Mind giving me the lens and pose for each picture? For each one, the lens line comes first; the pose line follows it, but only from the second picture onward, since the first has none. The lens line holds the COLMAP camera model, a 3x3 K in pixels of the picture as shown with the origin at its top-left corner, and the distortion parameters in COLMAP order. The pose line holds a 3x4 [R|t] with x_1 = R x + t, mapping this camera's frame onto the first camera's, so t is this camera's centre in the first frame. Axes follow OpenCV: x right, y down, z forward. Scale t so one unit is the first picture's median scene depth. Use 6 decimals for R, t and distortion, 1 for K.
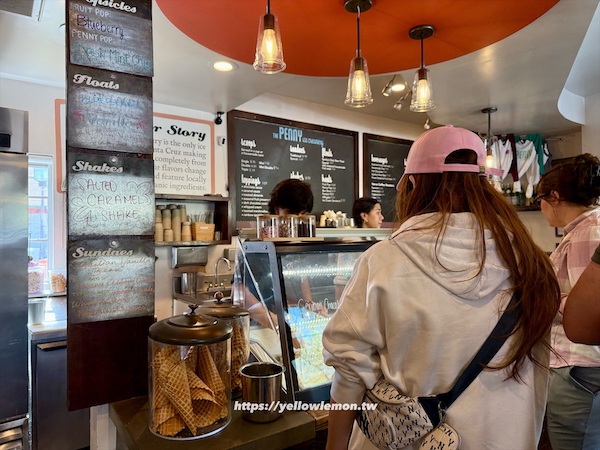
lens RADIAL K [[422.8, 0, 300.0], [0, 422.8, 225.0], [0, 0, 1]] dist [0.065598, -0.086497]
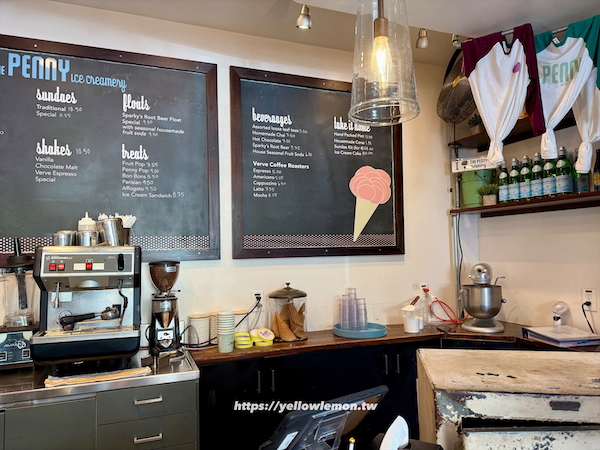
lens RADIAL K [[422.8, 0, 300.0], [0, 422.8, 225.0], [0, 0, 1]] dist [0.065598, -0.086497]
pose [[0.971194, -0.021076, -0.237355, 0.439812], [0.014530, 0.999465, -0.029293, -0.004409], [0.237846, 0.025001, 0.970981, 0.632309]]
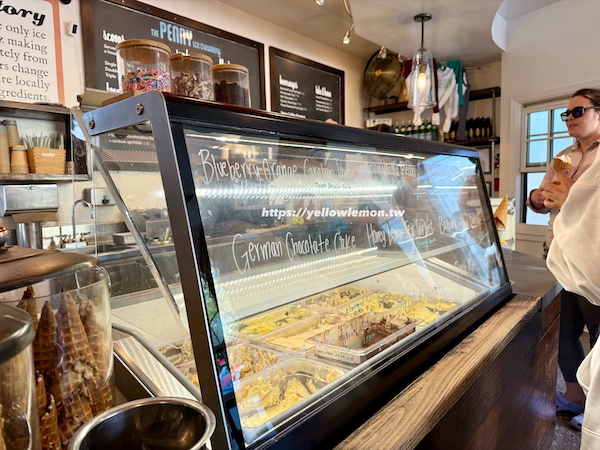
lens RADIAL K [[422.3, 0, 305.7], [0, 422.3, 228.1], [0, 0, 1]] dist [-0.001205, -0.029164]
pose [[0.963502, -0.040150, 0.264673, -0.013602], [0.011567, 0.994010, 0.108680, 0.048834], [-0.267451, -0.101652, 0.958195, 0.221049]]
